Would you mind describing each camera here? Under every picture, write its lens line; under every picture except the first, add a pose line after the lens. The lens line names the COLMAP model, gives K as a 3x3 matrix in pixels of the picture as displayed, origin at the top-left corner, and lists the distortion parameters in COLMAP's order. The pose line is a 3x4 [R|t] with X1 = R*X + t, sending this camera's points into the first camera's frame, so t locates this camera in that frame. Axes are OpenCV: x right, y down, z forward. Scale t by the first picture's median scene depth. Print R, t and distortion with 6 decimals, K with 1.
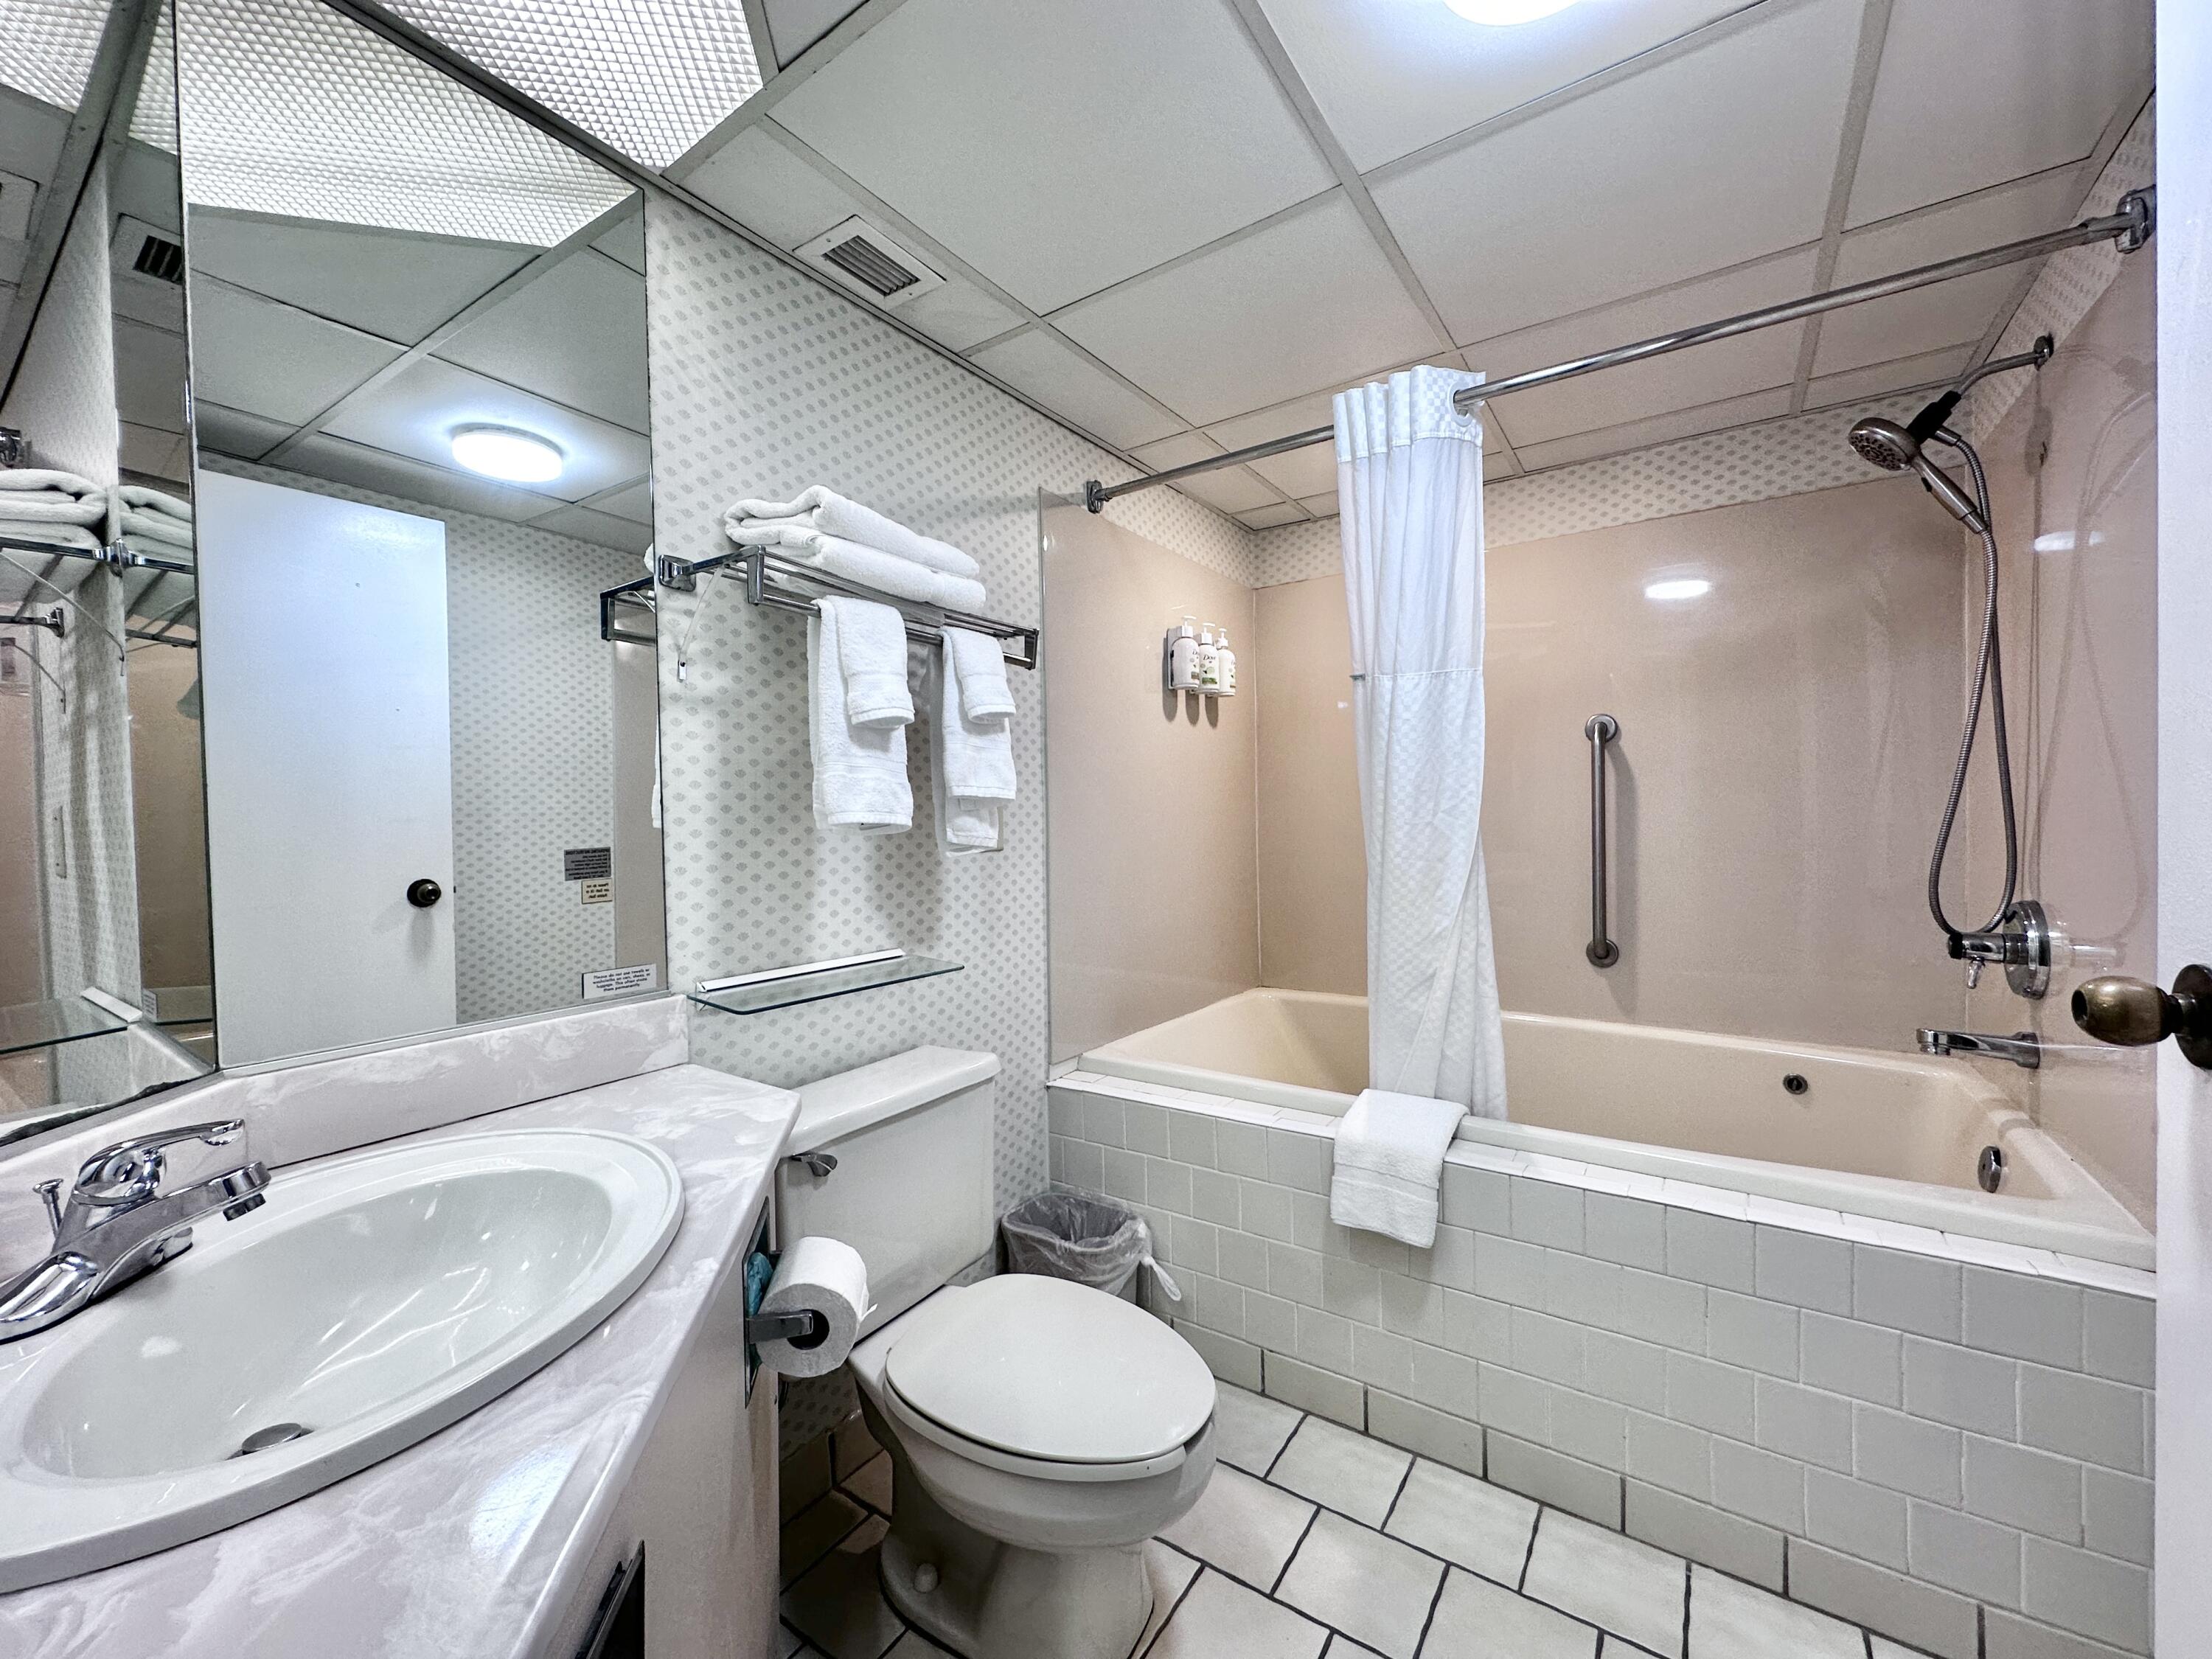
lens RADIAL K [[877.7, 0, 1107.2], [0, 877.7, 830.5], [0, 0, 1]] dist [-0.001240, -0.000046]
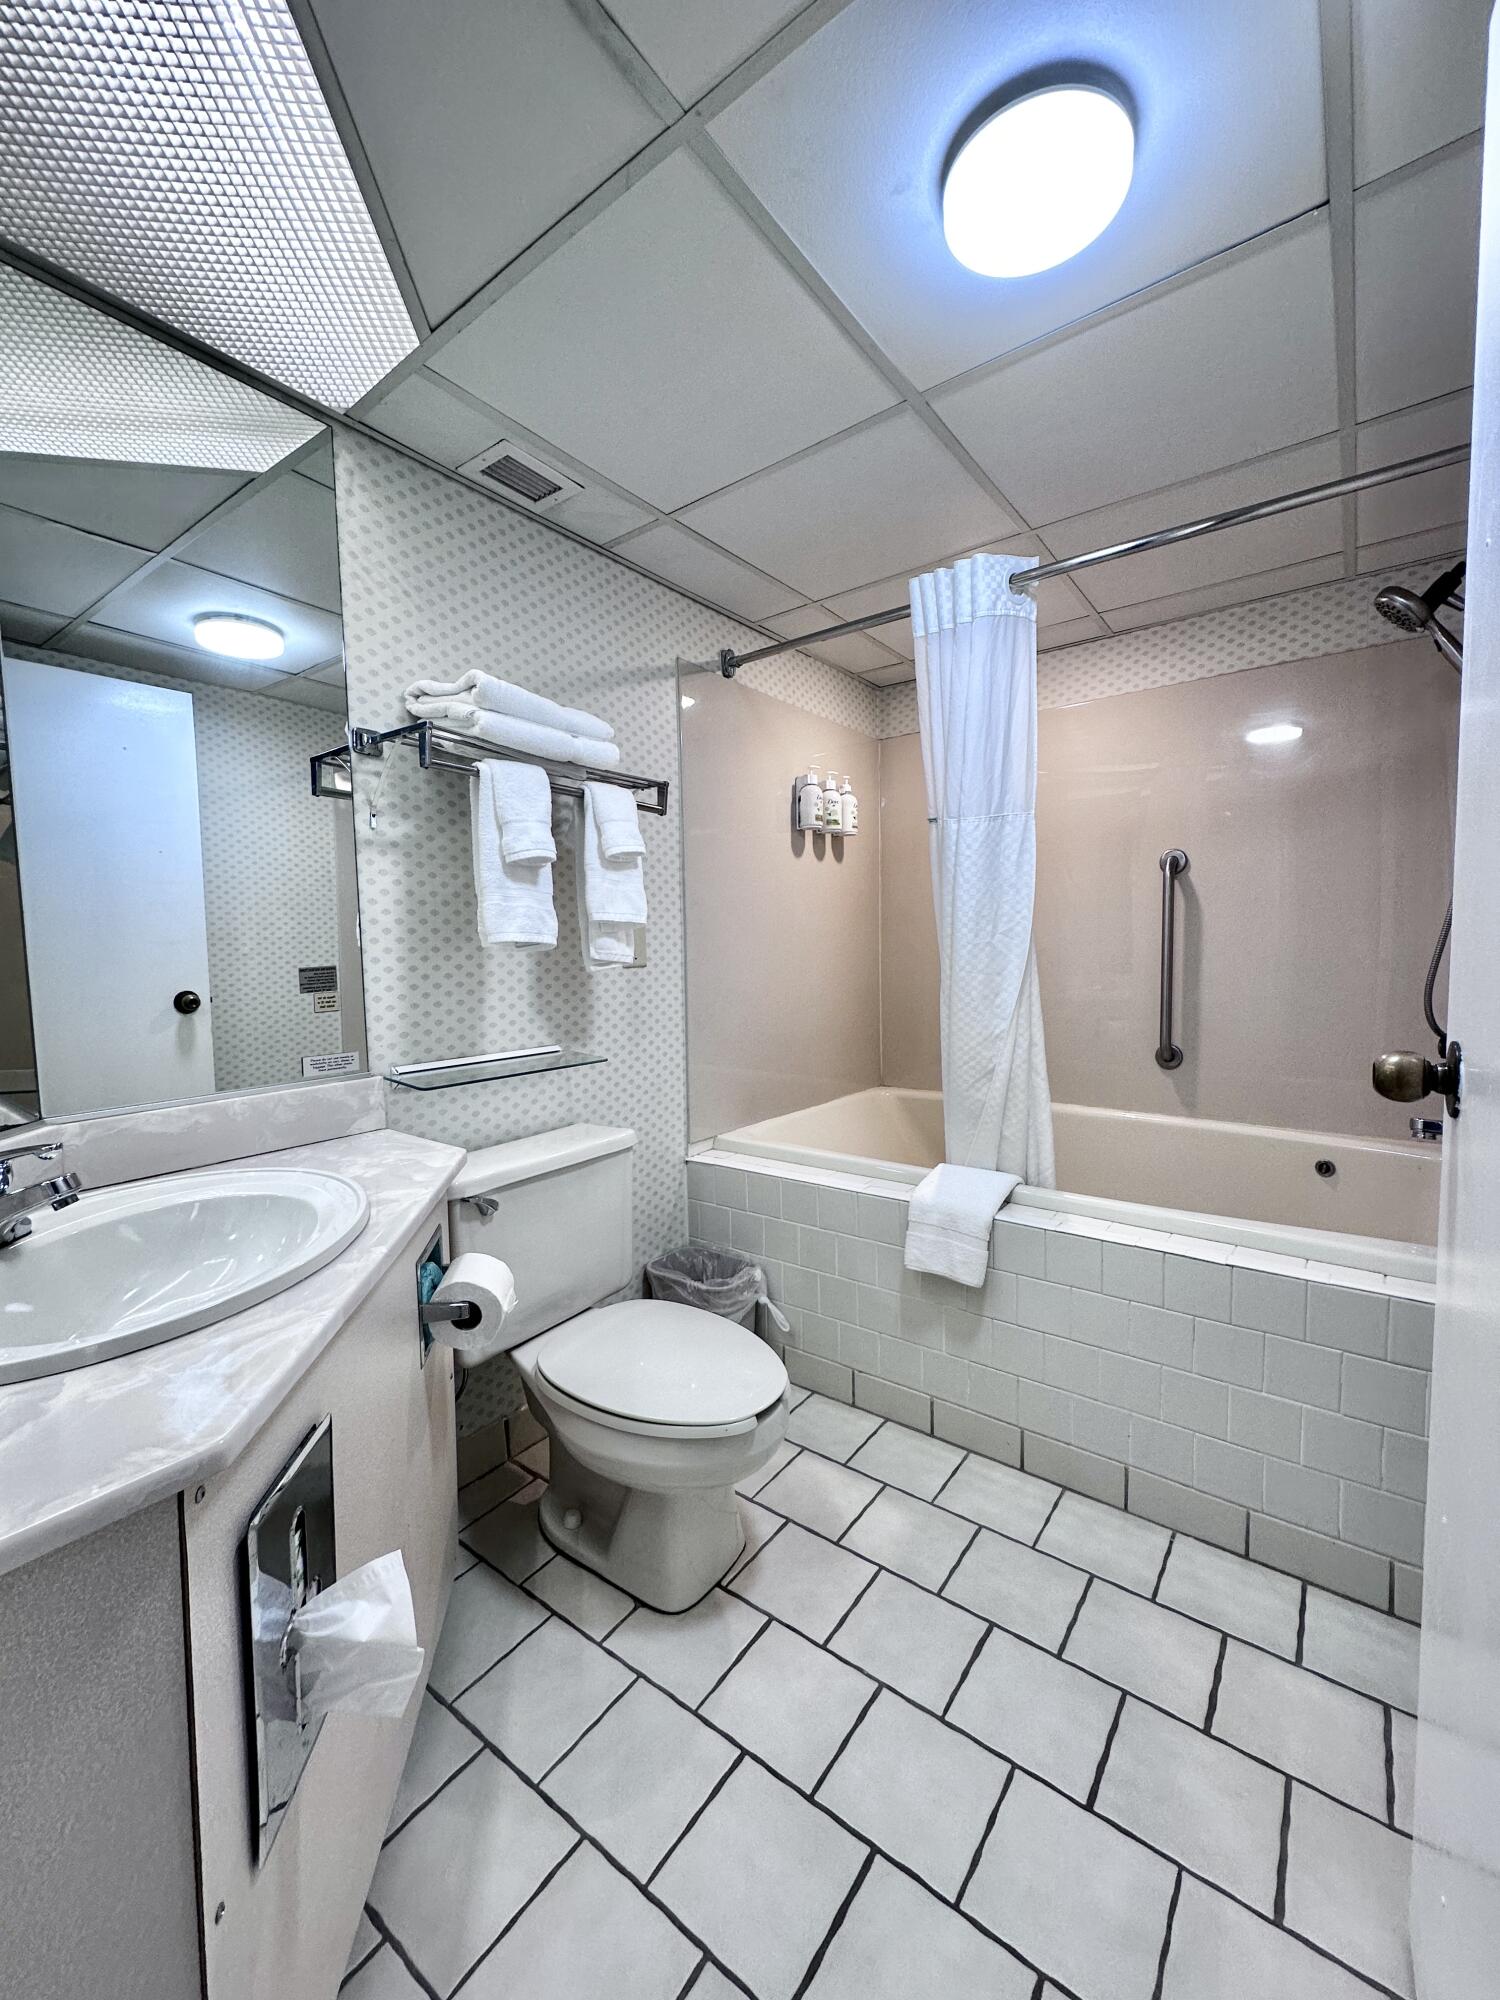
lens RADIAL K [[793.6, 0, 747.8], [0, 793.6, 1000.1], [0, 0, 1]] dist [-0.001240, -0.000046]
pose [[0.998760, 0.003105, -0.049687, 0.091556], [-0.000326, 0.998440, 0.055836, 0.009418], [0.049783, -0.055751, 0.997203, -0.102813]]
